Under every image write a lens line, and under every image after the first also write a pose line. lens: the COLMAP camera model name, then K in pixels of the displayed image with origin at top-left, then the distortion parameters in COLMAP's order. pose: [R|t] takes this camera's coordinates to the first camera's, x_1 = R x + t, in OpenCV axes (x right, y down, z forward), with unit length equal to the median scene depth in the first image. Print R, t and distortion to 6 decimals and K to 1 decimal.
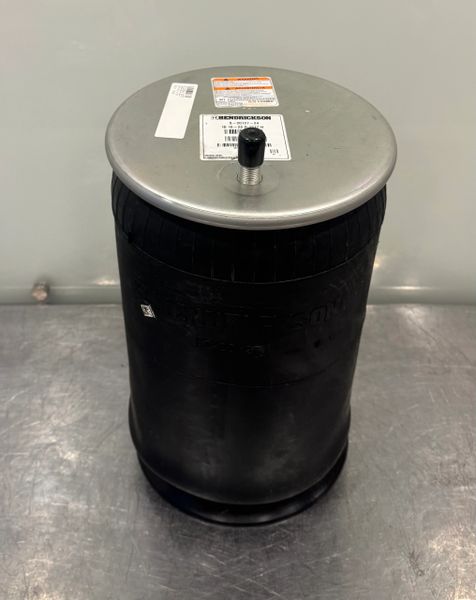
lens RADIAL K [[460.4, 0, 237.0], [0, 460.4, 298.9], [0, 0, 1]] dist [-0.006771, -0.007236]
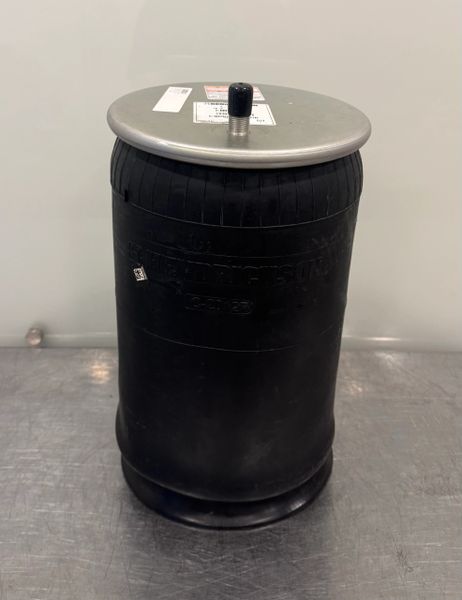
lens RADIAL K [[438.9, 0, 230.2], [0, 438.9, 300.8], [0, 0, 1]] dist [-0.006432, -0.003372]
pose [[0.999829, 0.012820, 0.013345, -0.000283], [-0.010955, 0.991258, -0.131480, 0.125928], [-0.014914, 0.131312, 0.991229, 0.007353]]
